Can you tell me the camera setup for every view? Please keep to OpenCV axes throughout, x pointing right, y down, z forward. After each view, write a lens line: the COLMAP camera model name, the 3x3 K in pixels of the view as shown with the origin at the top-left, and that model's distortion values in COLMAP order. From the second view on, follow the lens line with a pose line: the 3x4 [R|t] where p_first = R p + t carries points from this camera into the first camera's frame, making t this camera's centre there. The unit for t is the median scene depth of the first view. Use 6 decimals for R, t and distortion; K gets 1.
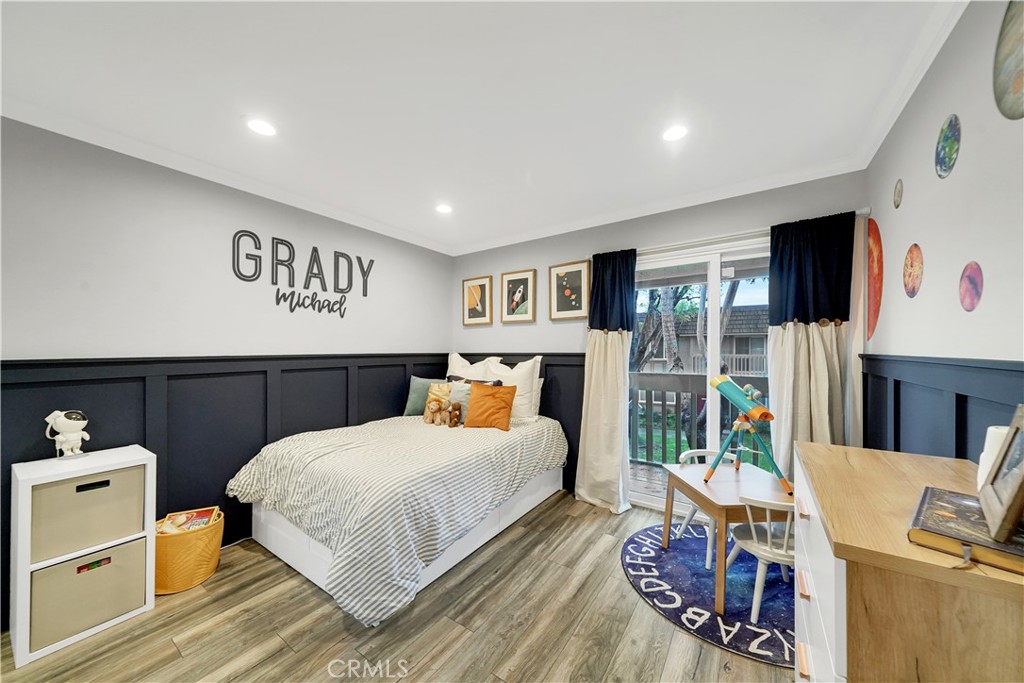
lens RADIAL K [[361.7, 0, 518.8], [0, 361.7, 346.7], [0, 0, 1]] dist [0.000839, -0.000017]
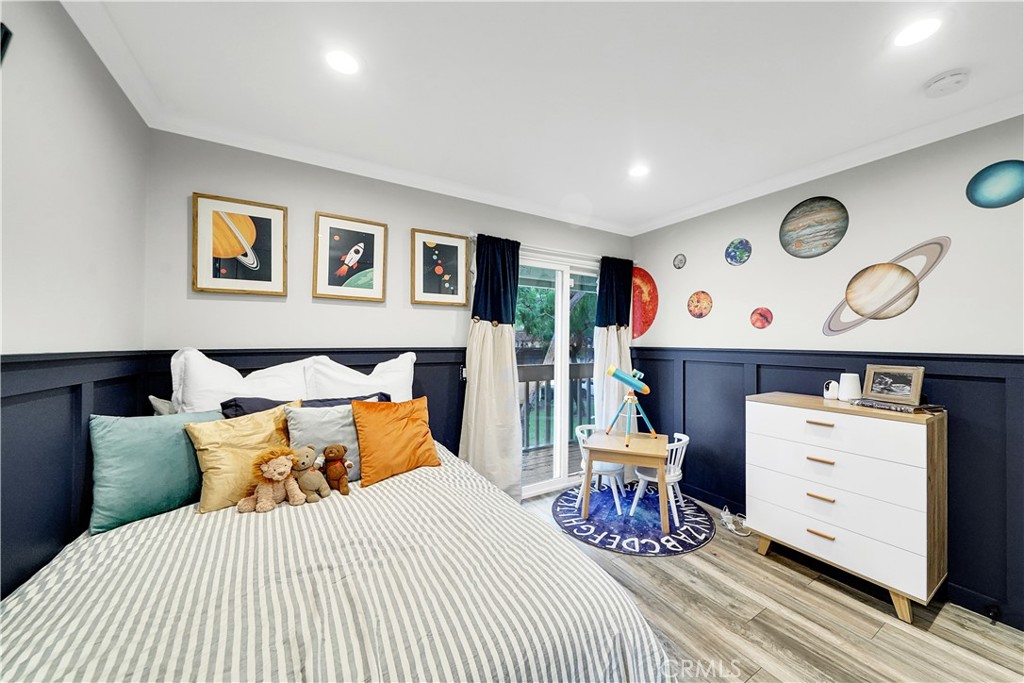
lens RADIAL K [[379.9, 0, 516.5], [0, 379.9, 338.2], [0, 0, 1]] dist [0.001605, 0.000019]
pose [[0.373879, 0.013236, 0.927383, -0.557850], [-0.013054, 0.999874, -0.009008, 0.001940], [-0.927386, -0.008738, 0.374004, 0.536302]]
